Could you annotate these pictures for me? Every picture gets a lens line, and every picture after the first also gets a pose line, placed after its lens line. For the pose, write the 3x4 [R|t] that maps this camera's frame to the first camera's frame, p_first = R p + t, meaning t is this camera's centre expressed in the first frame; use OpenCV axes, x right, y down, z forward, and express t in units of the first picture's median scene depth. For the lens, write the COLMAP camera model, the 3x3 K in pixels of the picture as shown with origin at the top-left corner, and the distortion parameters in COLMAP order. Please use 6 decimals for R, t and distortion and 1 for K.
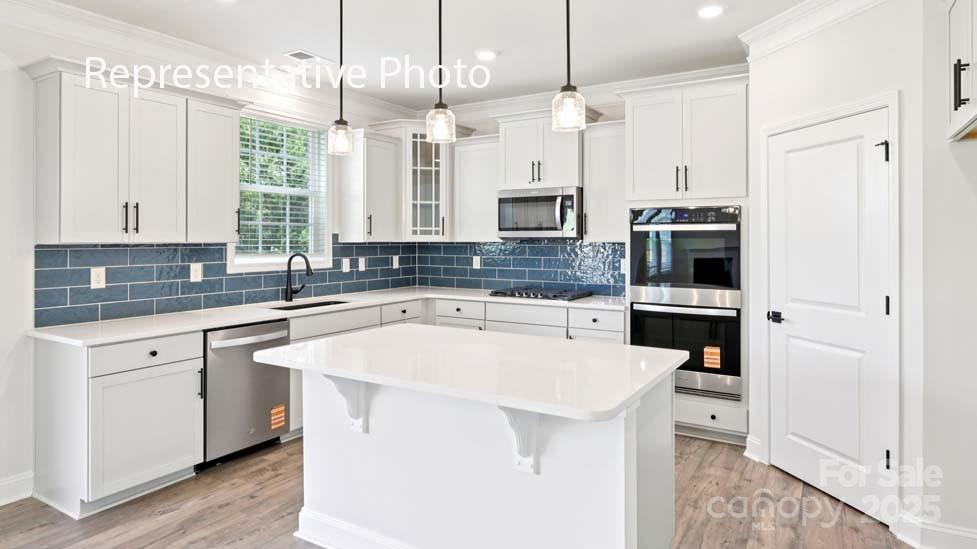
lens RADIAL K [[571.8, 0, 488.5], [0, 571.8, 238.4], [0, 0, 1]] dist [0.000912, 0.000189]
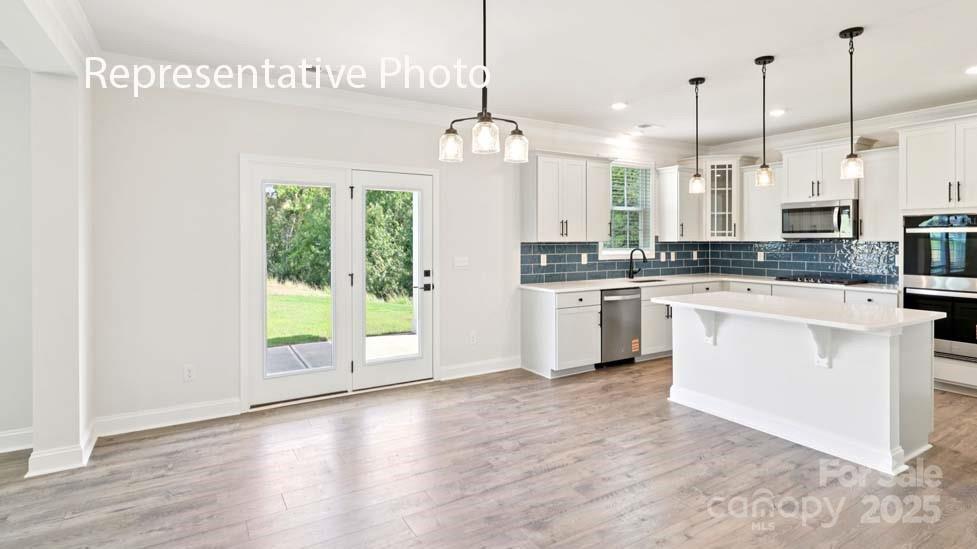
lens RADIAL K [[493.2, 0, 487.7], [0, 493.2, 241.7], [0, 0, 1]] dist [-0.001366, -0.000446]
pose [[0.888881, 0.000886, -0.458138, -0.071241], [0.002104, 0.999980, 0.006017, -0.001309], [0.458134, -0.006313, 0.888861, -0.383506]]
